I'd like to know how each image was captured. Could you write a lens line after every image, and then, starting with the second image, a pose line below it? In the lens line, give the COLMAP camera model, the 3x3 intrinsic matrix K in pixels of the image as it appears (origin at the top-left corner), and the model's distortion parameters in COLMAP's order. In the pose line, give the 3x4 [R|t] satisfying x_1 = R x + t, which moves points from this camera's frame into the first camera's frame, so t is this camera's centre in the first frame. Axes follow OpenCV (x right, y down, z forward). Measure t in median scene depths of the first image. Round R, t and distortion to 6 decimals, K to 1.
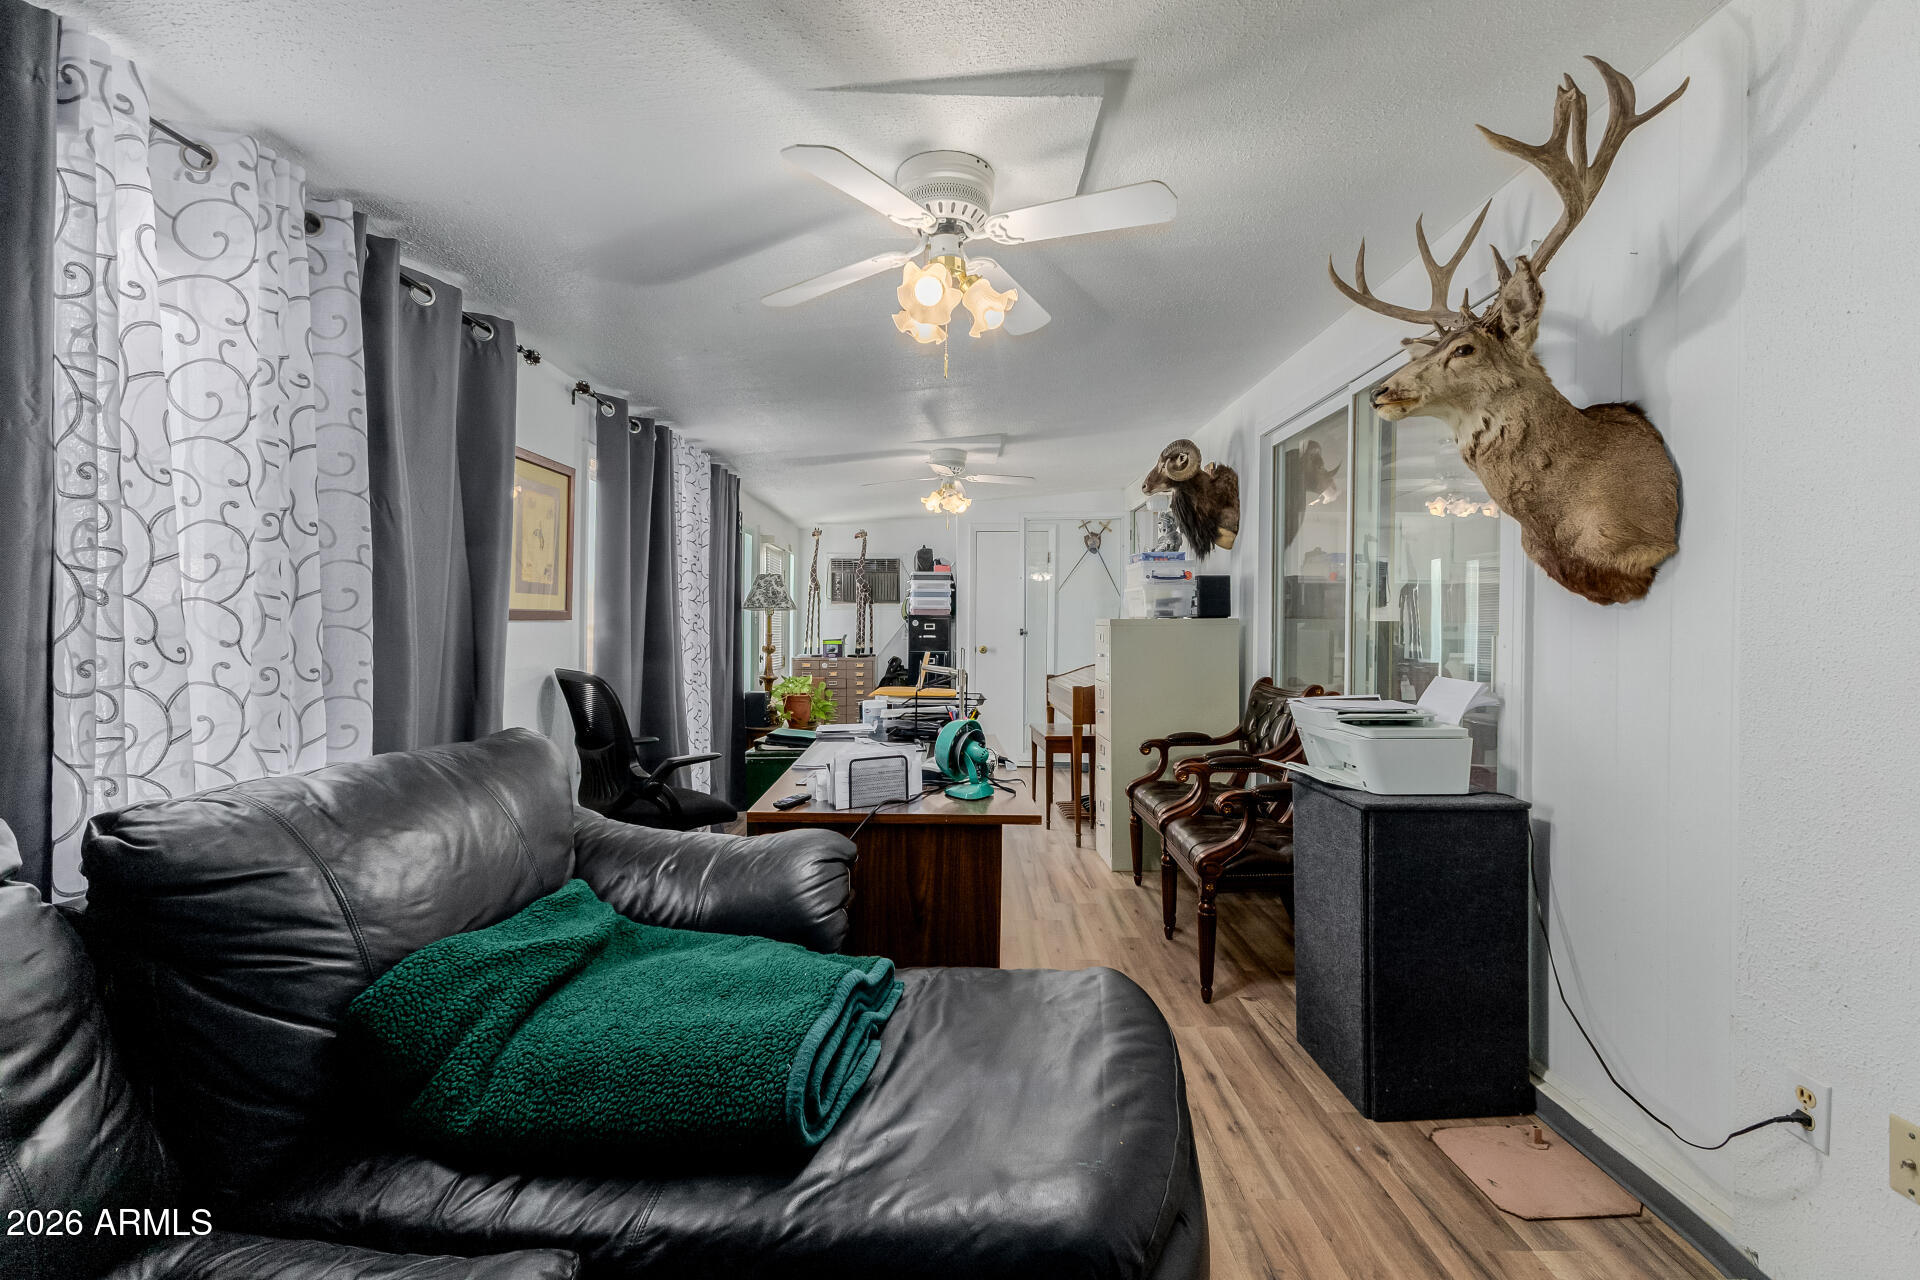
lens RADIAL K [[825.7, 0, 962.7], [0, 825.7, 634.3], [0, 0, 1]] dist [0.010747, -0.002098]
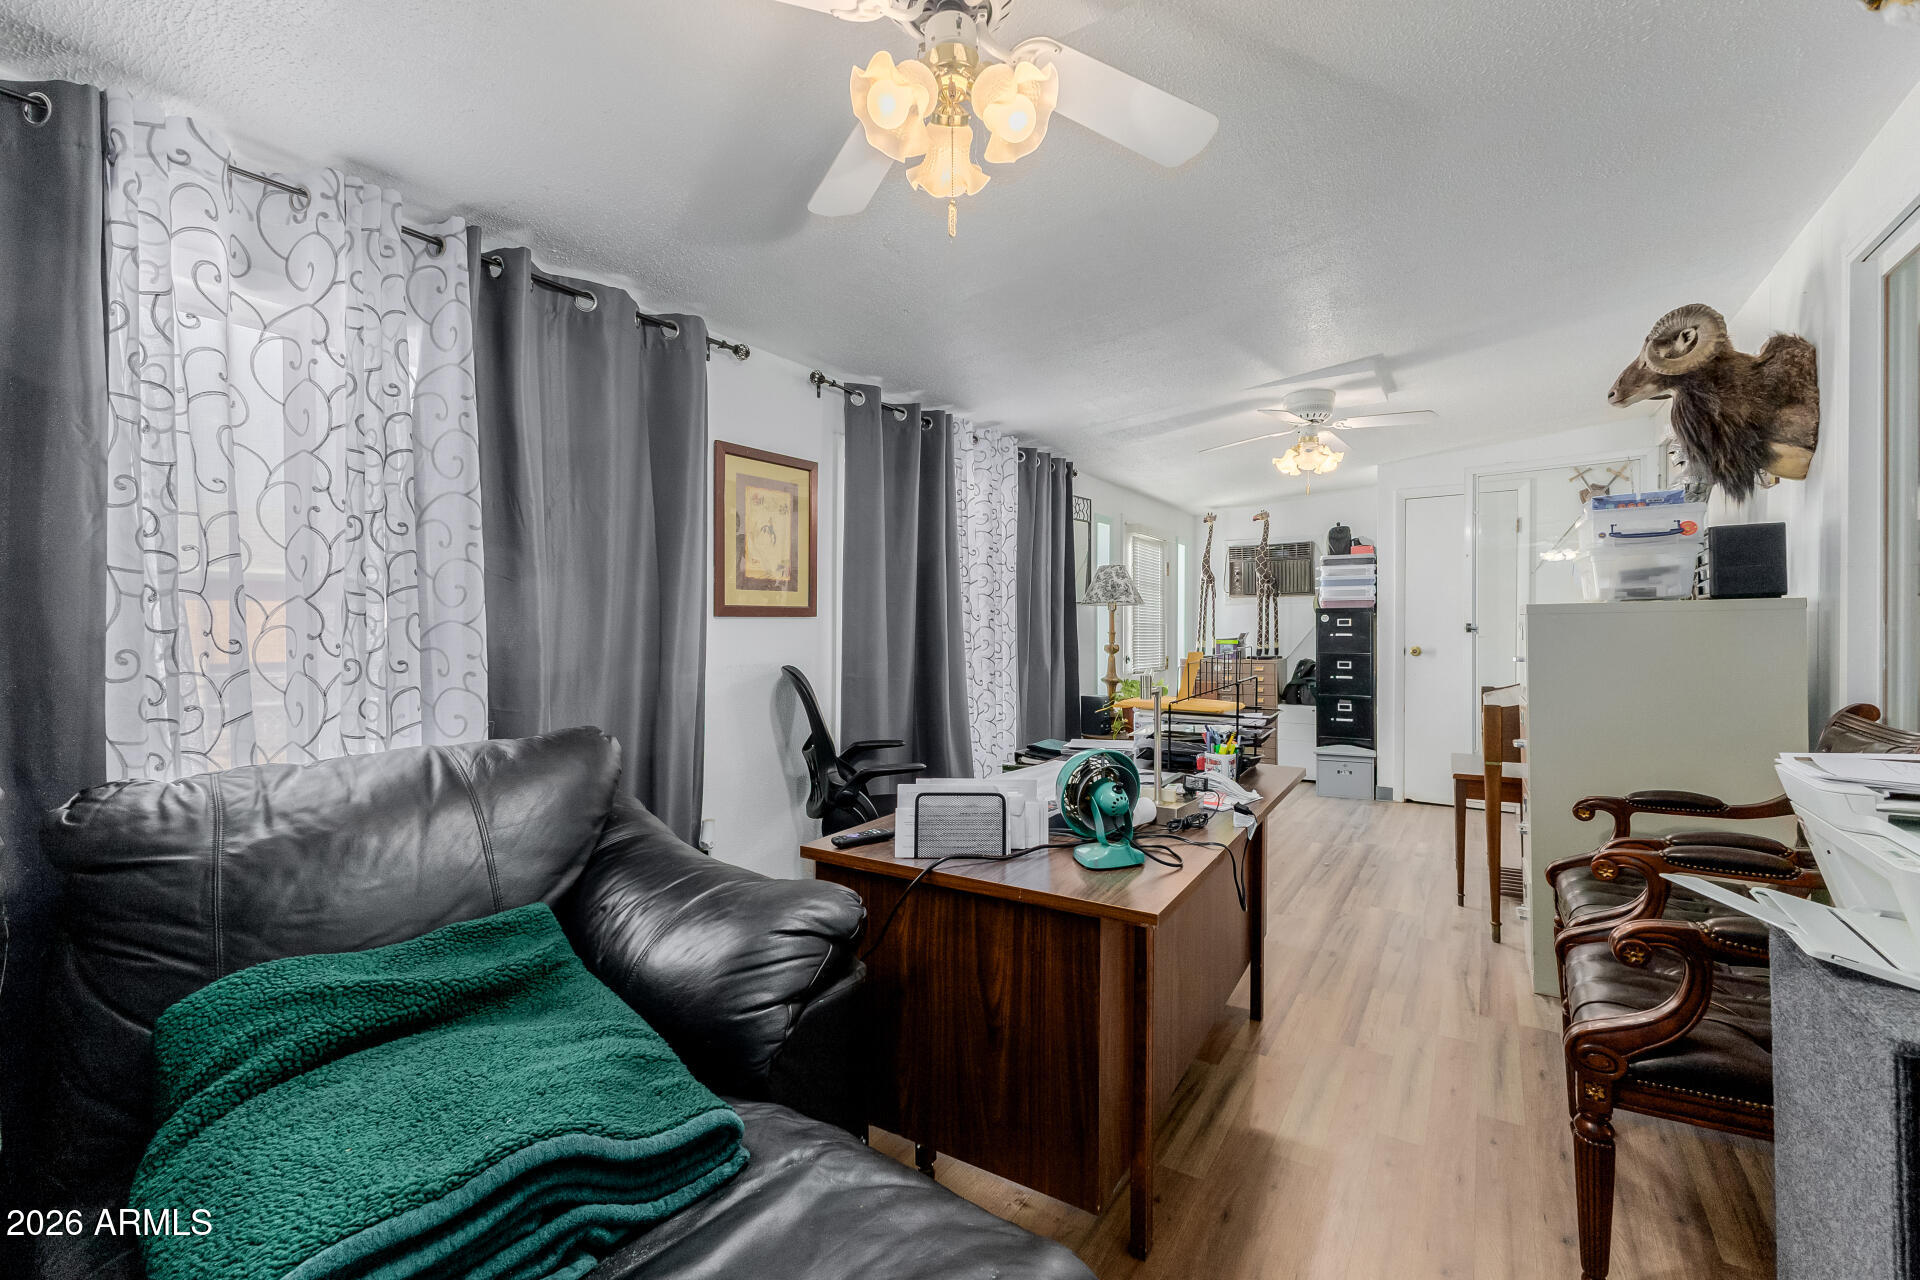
lens RADIAL K [[825.7, 0, 961.6], [0, 825.7, 634.4], [0, 0, 1]] dist [0.010747, -0.002098]
pose [[0.837443, -0.003897, -0.546511, 0.161118], [0.003393, 0.999992, -0.001931, 0.005053], [0.546514, -0.000237, 0.837450, 0.207317]]
